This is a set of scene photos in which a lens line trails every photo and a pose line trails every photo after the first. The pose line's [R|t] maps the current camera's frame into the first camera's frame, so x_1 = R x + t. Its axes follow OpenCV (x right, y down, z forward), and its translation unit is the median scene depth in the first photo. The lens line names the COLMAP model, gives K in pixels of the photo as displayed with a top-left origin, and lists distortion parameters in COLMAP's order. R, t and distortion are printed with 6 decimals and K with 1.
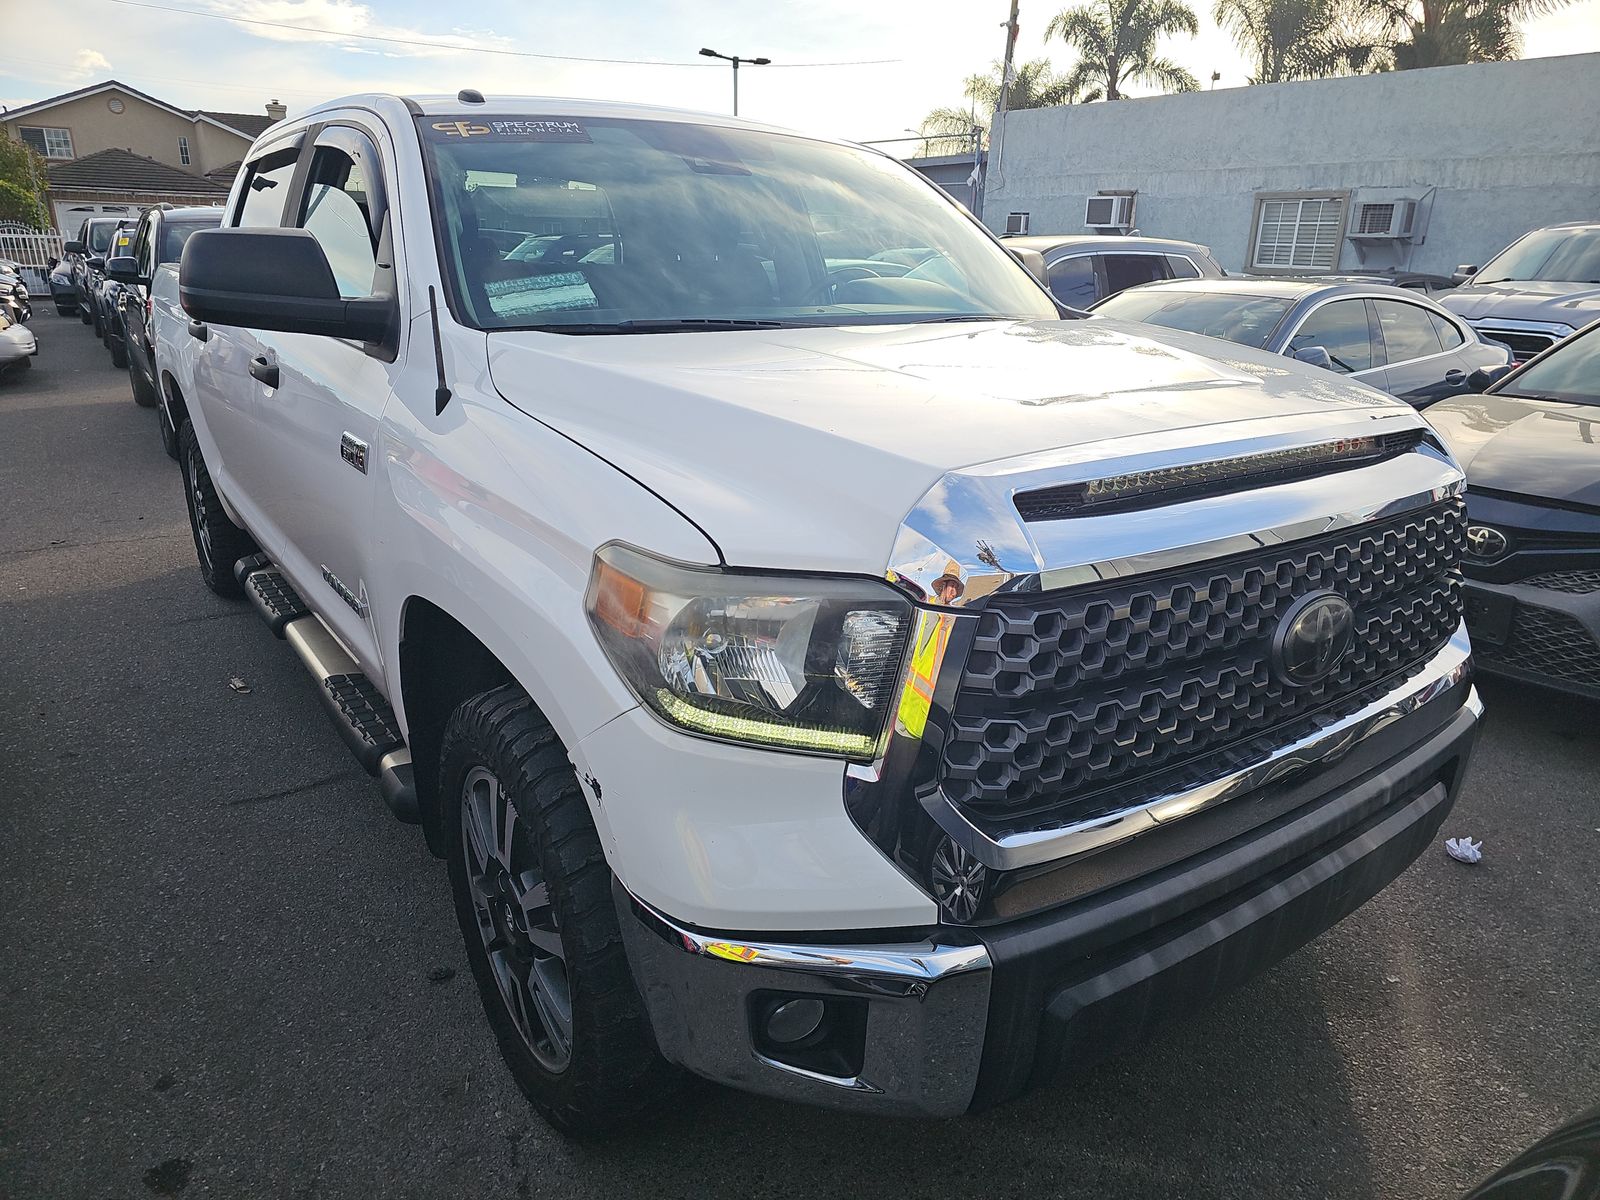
lens RADIAL K [[1083.8, 0, 805.9], [0, 1083.8, 609.2], [0, 0, 1]] dist [0.035025, -0.027862]
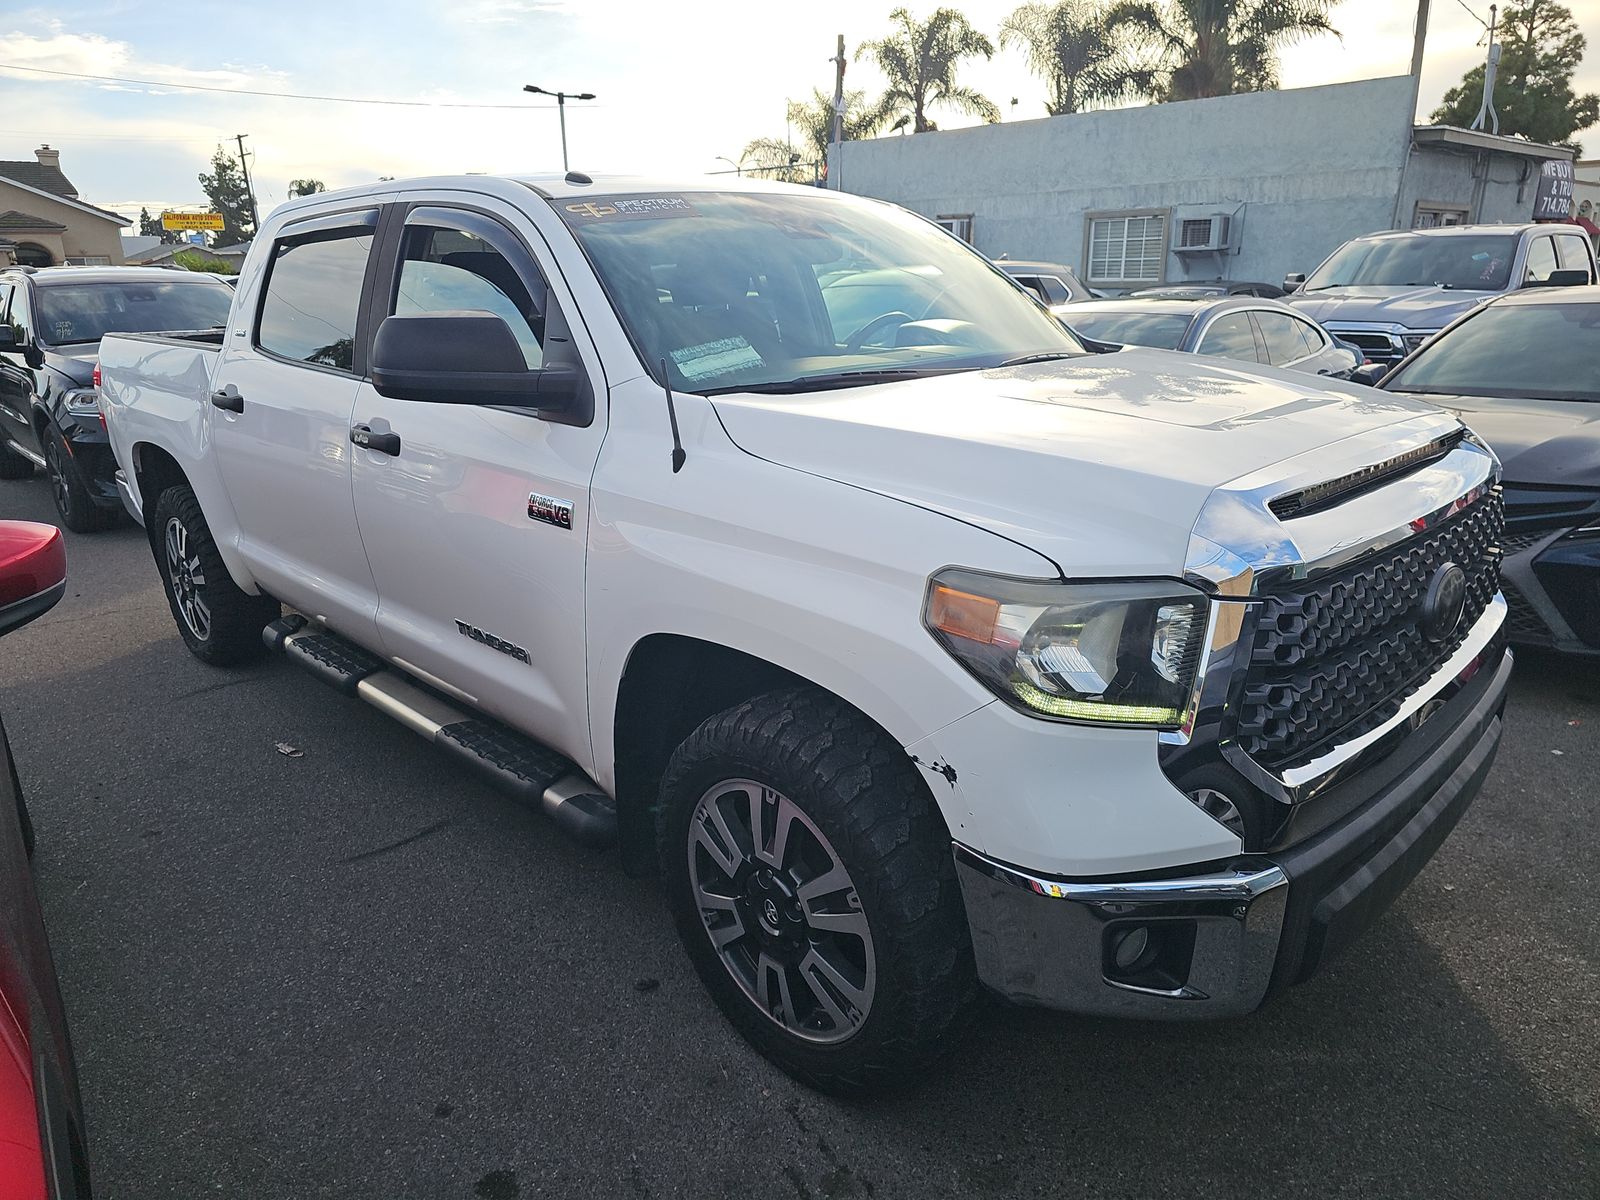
lens RADIAL K [[1077.3, 0, 805.8], [0, 1077.3, 601.7], [0, 0, 1]] dist [0.053052, -0.056389]
pose [[0.987889, -0.081905, 0.131780, -0.199236], [0.085412, 0.996121, -0.021172, -0.004808], [-0.129535, 0.032171, 0.991053, -0.067250]]
